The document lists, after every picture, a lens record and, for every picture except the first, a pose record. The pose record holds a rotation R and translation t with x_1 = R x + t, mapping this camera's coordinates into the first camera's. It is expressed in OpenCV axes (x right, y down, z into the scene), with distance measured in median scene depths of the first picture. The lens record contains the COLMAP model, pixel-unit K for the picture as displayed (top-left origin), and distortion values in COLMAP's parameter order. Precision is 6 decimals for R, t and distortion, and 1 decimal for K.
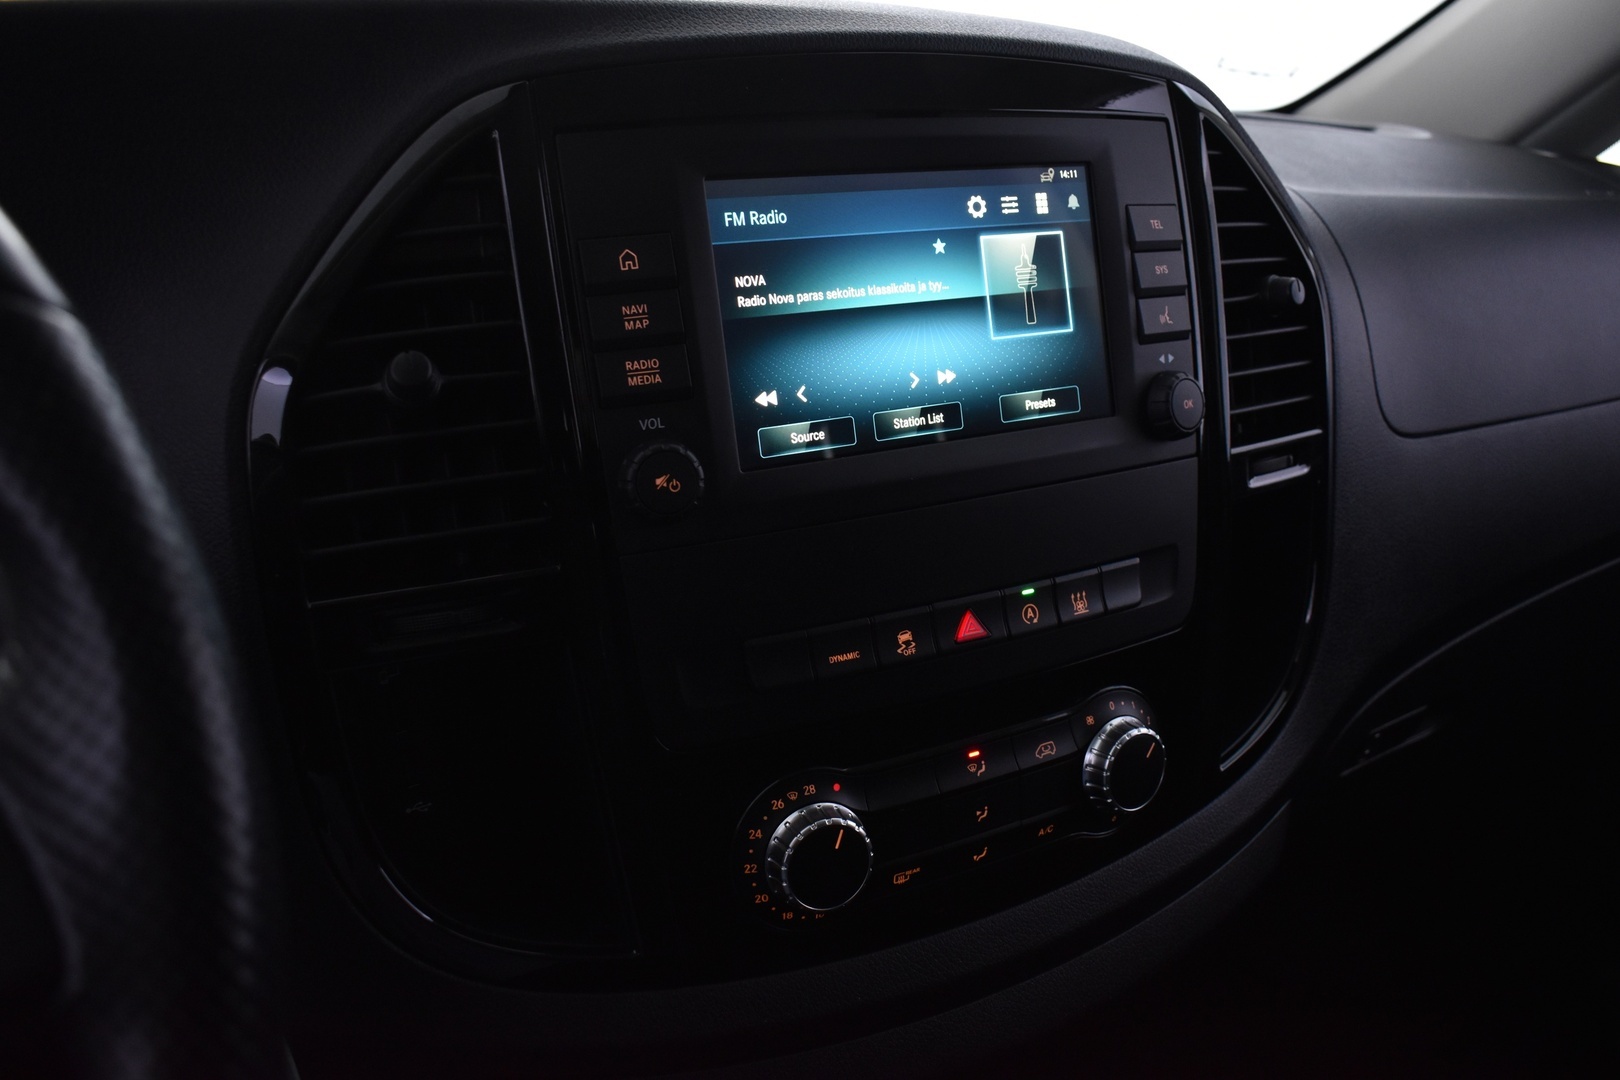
lens RADIAL K [[1328.5, 0, 806.3], [0, 1328.5, 538.3], [0, 0, 1]] dist [-0.059273, 0.023104]
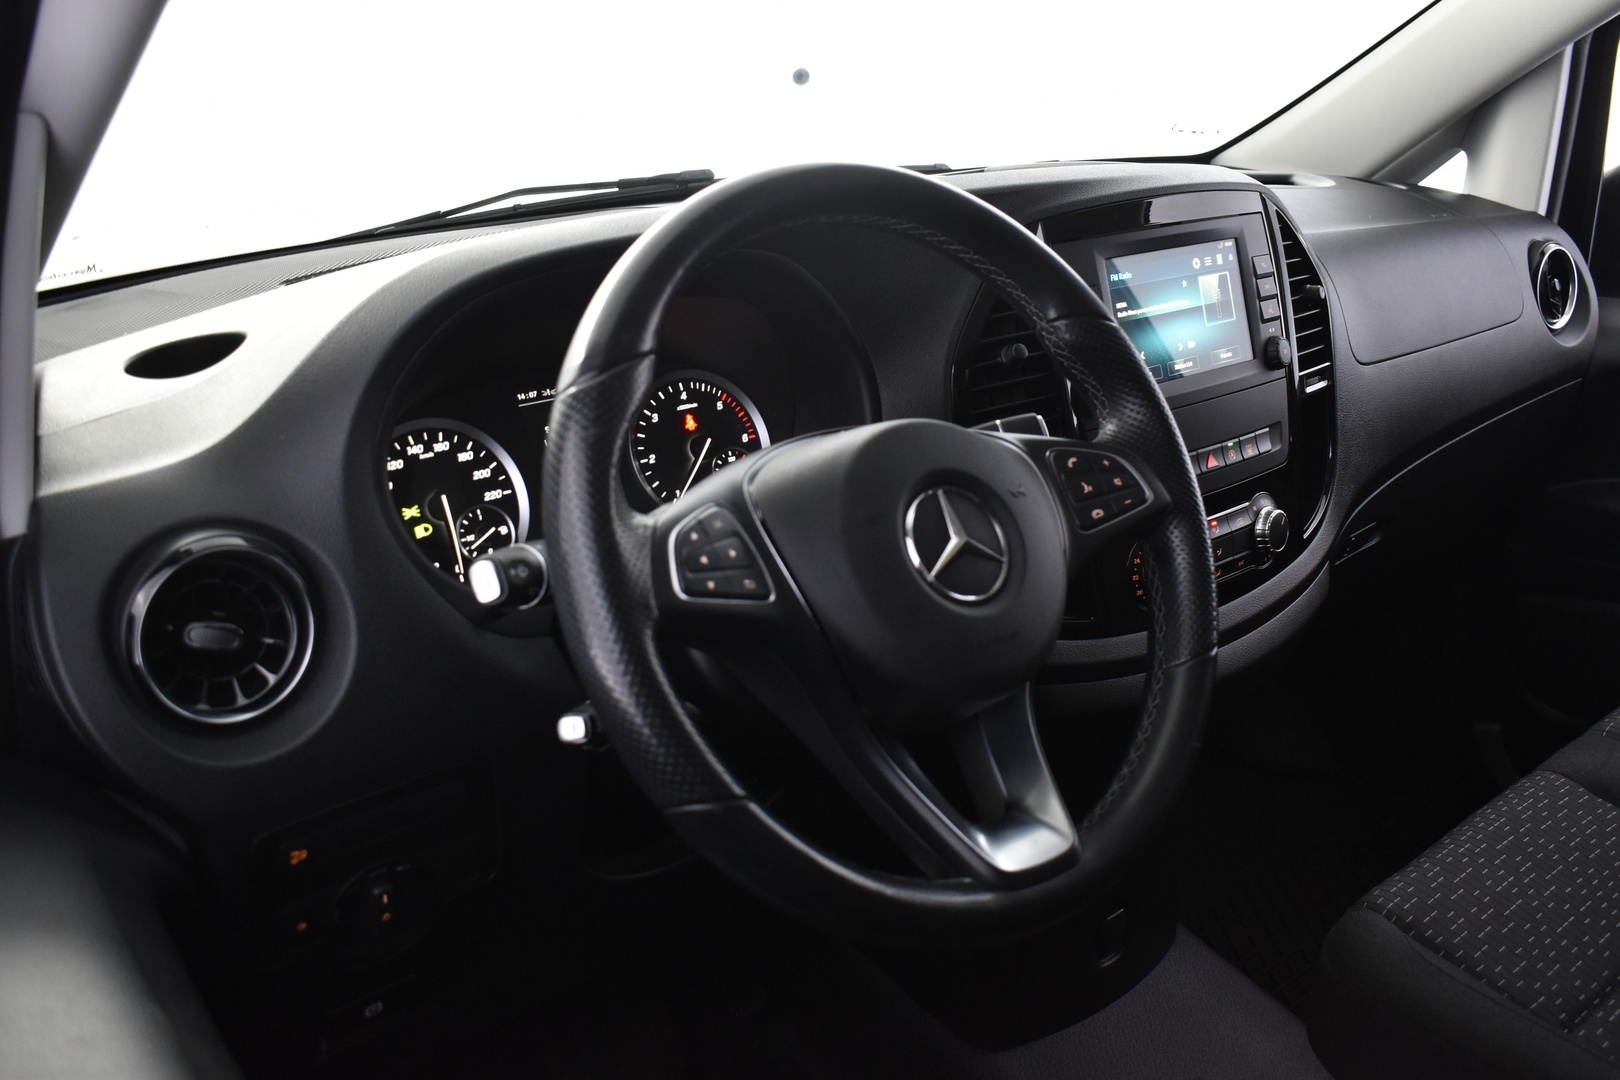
lens RADIAL K [[1574.7, 0, 812.3], [0, 1574.7, 542.1], [0, 0, 1]] dist [0.000409, 0.000000]
pose [[0.975372, -0.085455, 0.203340, -0.965638], [0.089554, 0.995921, -0.011026, 0.157363], [-0.201569, 0.028965, 0.979046, -1.259535]]
